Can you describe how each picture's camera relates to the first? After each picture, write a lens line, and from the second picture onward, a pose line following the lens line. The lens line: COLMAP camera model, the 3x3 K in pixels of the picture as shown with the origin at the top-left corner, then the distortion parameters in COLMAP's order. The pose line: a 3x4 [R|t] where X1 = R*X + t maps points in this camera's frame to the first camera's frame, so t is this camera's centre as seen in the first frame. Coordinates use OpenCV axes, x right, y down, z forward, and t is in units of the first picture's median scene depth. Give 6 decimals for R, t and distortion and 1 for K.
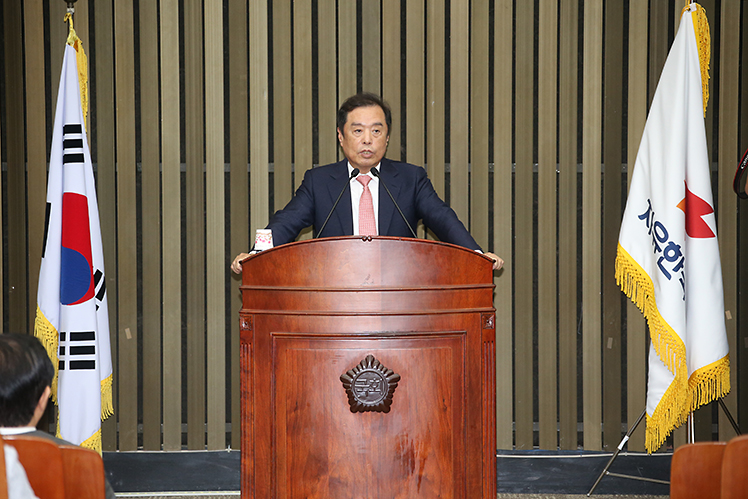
lens RADIAL K [[3429.9, 0, 375.3], [0, 3429.9, 250.4], [0, 0, 1]] dist [1.522840, 0.000000]
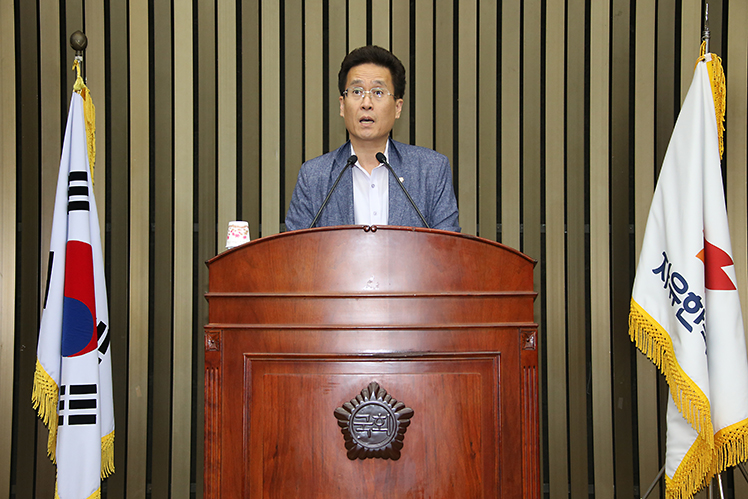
lens RADIAL K [[1524.2, 0, 369.0], [0, 1524.2, 231.5], [0, 0, 1]] dist [0.363385, 0.000000]
pose [[0.999885, 0.002384, -0.015007, 0.002066], [-0.004173, 0.992723, -0.120348, 0.032764], [0.014610, 0.120397, 0.992618, 0.568840]]
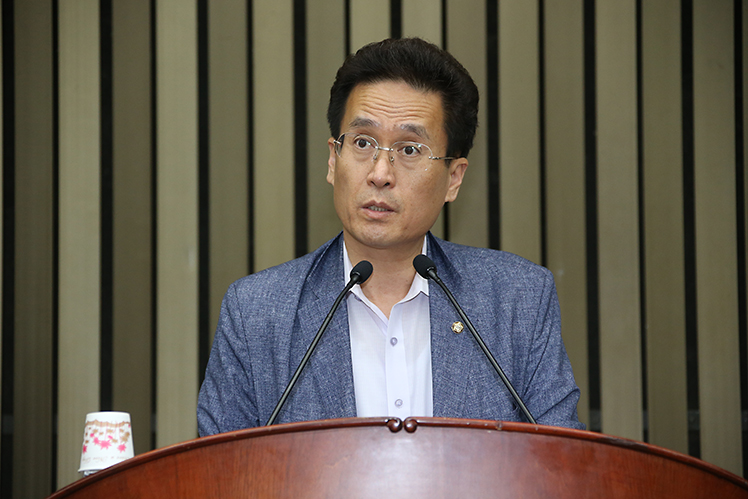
lens RADIAL K [[3481.7, 0, 373.9], [0, 3481.7, 247.5], [0, 0, 1]] dist [0.905155, 0.000000]
pose [[0.999713, -0.007131, -0.022850, 0.002437], [0.003086, 0.985029, -0.172359, 0.033678], [0.023737, 0.172239, 0.984769, 0.560863]]
